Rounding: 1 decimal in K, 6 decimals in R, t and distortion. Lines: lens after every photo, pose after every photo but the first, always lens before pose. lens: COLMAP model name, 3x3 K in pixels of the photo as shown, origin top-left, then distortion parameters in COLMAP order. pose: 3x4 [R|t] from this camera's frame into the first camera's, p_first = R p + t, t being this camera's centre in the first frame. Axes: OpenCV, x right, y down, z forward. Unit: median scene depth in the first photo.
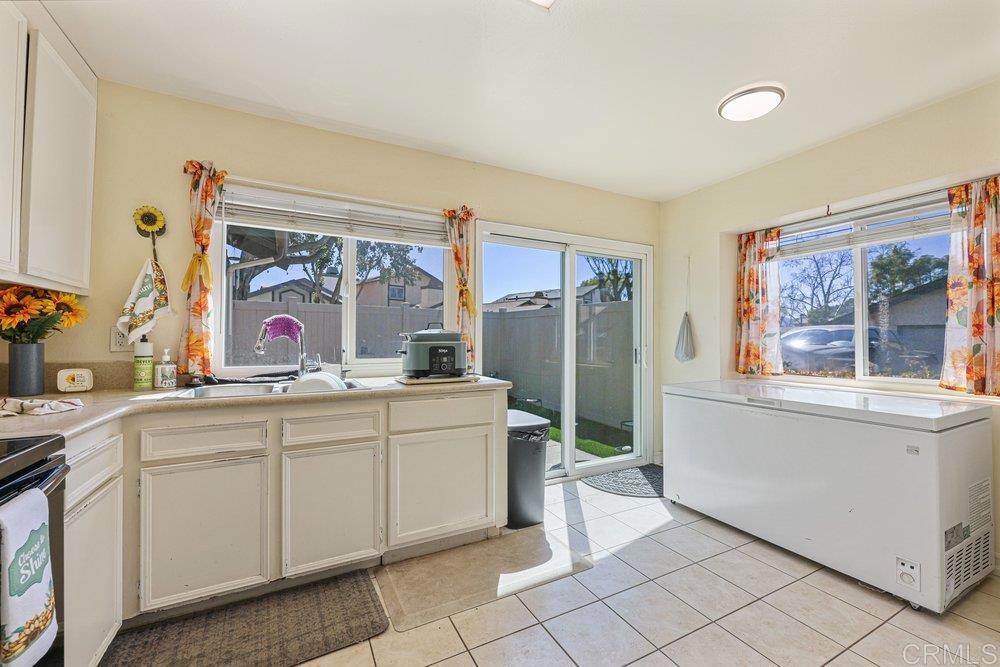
lens RADIAL K [[405.3, 0, 496.5], [0, 405.3, 331.7], [0, 0, 1]] dist [-0.000390, -0.000174]
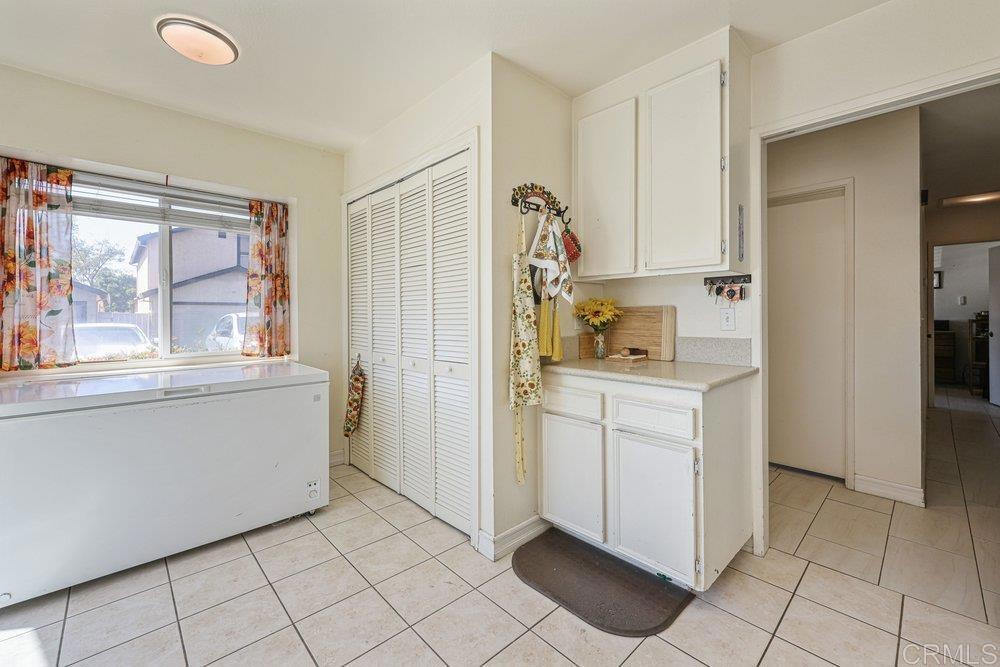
lens RADIAL K [[407.0, 0, 502.7], [0, 407.0, 316.0], [0, 0, 1]] dist [-0.000348, -0.000019]
pose [[-0.283156, -0.002399, 0.959071, -0.351591], [-0.014670, 0.999891, -0.001830, 0.005567], [-0.958962, -0.014588, -0.283160, 0.590662]]
